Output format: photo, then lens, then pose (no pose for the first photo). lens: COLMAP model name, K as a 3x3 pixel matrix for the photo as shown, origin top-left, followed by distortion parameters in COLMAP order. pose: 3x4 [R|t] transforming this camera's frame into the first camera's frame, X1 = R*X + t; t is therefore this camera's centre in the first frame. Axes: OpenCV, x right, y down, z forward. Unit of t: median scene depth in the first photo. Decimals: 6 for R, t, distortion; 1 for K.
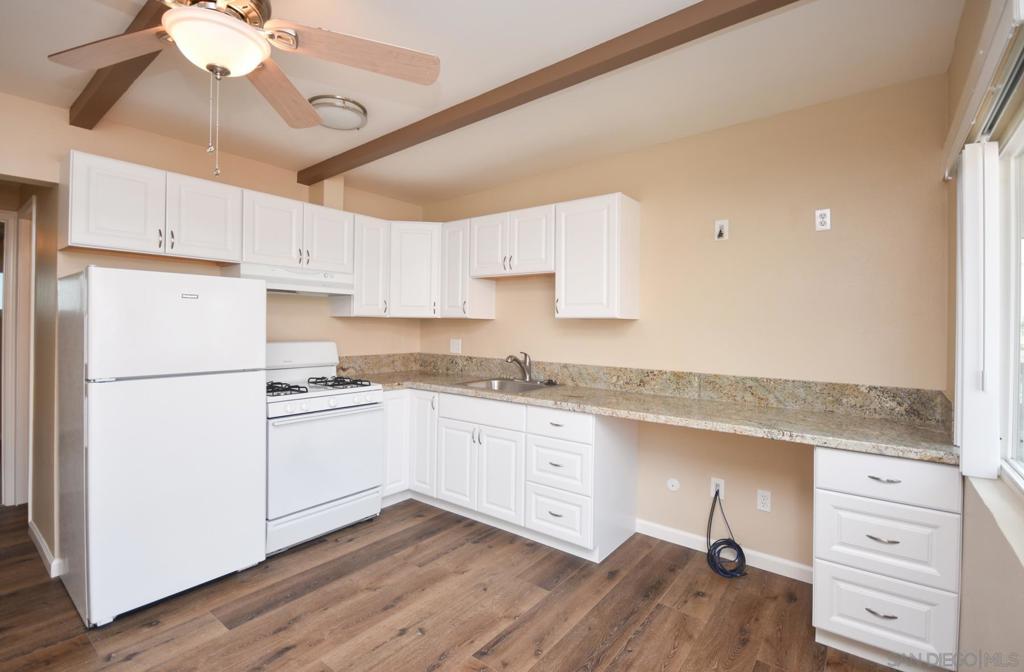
lens RADIAL K [[465.9, 0, 516.8], [0, 465.9, 325.4], [0, 0, 1]] dist [-0.001884, 0.000005]
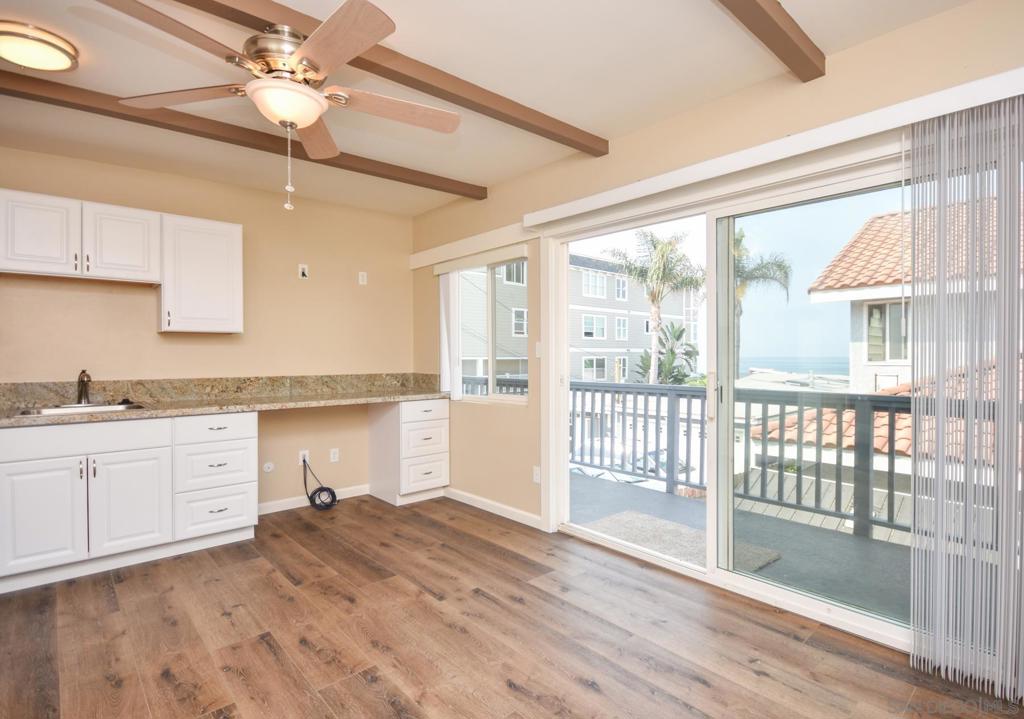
lens RADIAL K [[507.3, 0, 553.9], [0, 507.3, 360.6], [0, 0, 1]] dist [0.006215, -0.010024]
pose [[0.138414, -0.023046, 0.990106, -0.885473], [0.004556, 0.999733, 0.022633, 0.027408], [-0.990364, 0.001378, 0.138482, 0.049723]]
